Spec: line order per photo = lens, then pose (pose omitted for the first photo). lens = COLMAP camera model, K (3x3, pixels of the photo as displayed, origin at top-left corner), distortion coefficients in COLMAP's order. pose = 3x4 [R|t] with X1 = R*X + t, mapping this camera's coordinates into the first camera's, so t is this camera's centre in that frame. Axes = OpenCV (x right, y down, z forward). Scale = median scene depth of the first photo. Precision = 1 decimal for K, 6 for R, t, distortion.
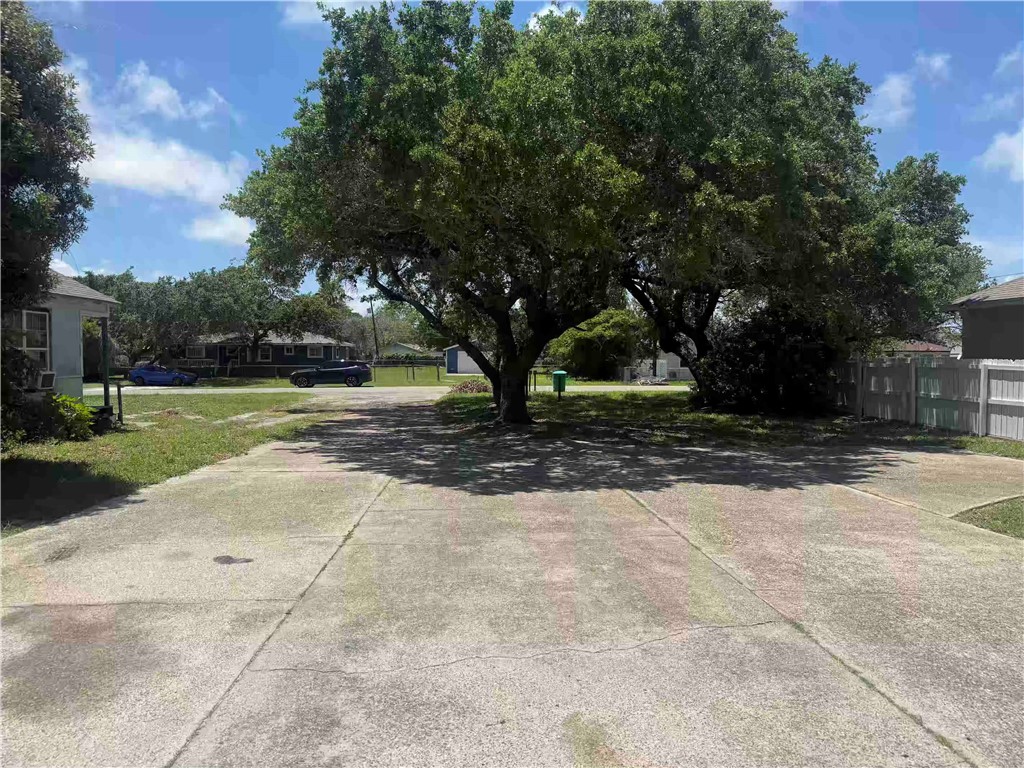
lens RADIAL K [[719.1, 0, 512.0], [0, 719.1, 384.0], [0, 0, 1]] dist [0.071776, -0.001037]
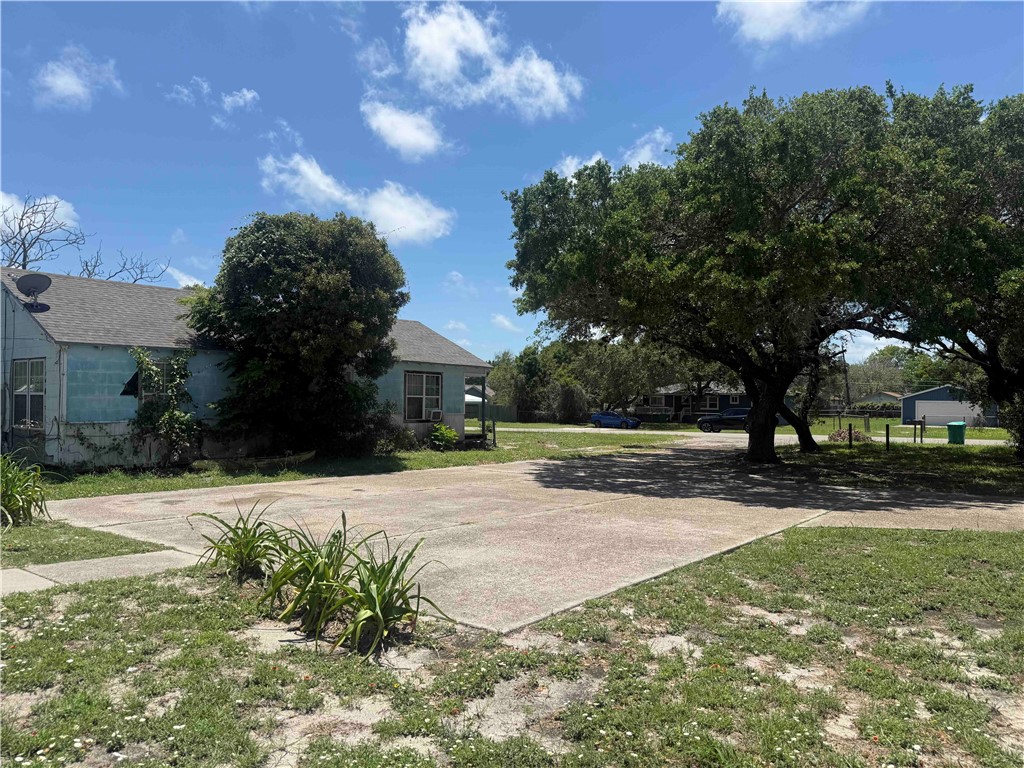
lens RADIAL K [[719.1, 0, 512.0], [0, 719.1, 384.0], [0, 0, 1]] dist [0.071776, -0.001037]
pose [[0.769647, -0.011184, -0.638372, 0.167572], [-0.033050, 0.997808, -0.057327, 0.003893], [0.637614, 0.065219, 0.767591, -0.047830]]
